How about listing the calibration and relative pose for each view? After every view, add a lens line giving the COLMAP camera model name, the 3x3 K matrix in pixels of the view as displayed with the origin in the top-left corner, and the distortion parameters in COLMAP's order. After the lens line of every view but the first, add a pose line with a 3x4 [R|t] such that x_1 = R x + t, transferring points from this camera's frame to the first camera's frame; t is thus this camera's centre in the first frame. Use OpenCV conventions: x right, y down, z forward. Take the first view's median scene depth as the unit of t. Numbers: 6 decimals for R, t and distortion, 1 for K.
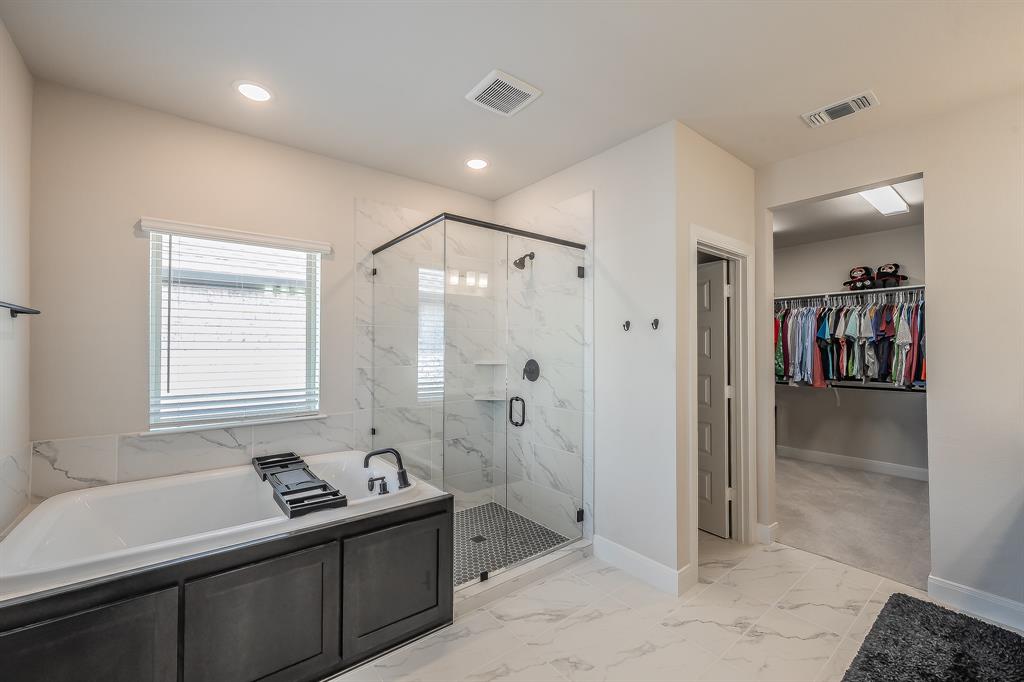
lens RADIAL K [[426.4, 0, 506.3], [0, 426.4, 339.7], [0, 0, 1]] dist [-0.001196, -0.000100]
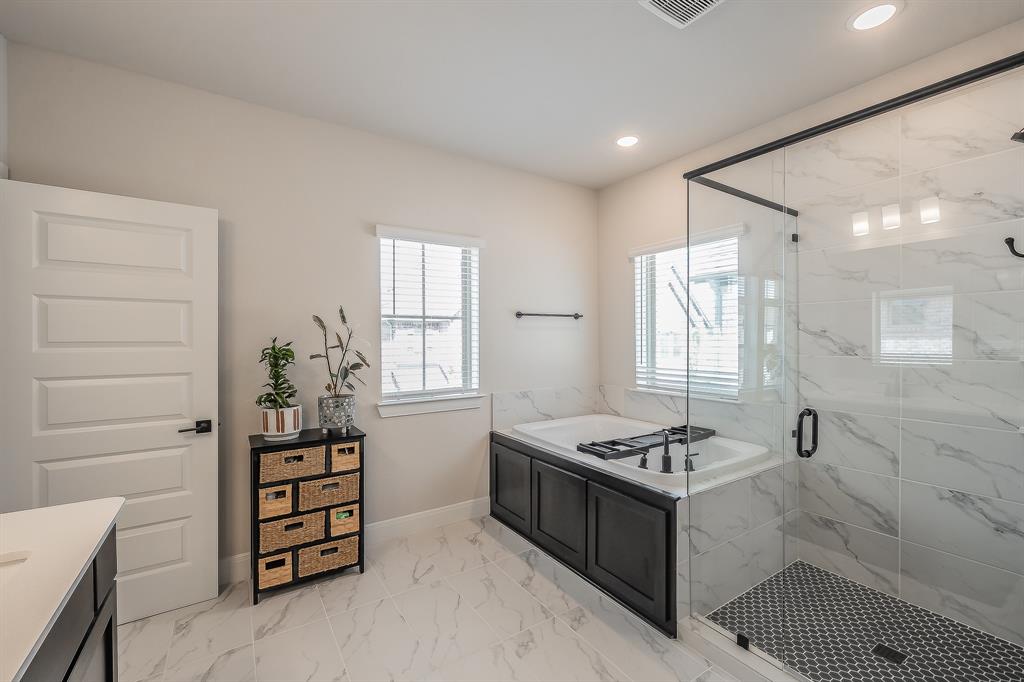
lens RADIAL K [[426.4, 0, 506.3], [0, 426.4, 339.7], [0, 0, 1]] dist [-0.001196, -0.000100]
pose [[-0.095135, 0.003060, -0.995460, 0.693331], [0.022684, 0.999742, 0.000905, 0.027094], [0.995206, -0.022495, -0.095180, 0.659439]]
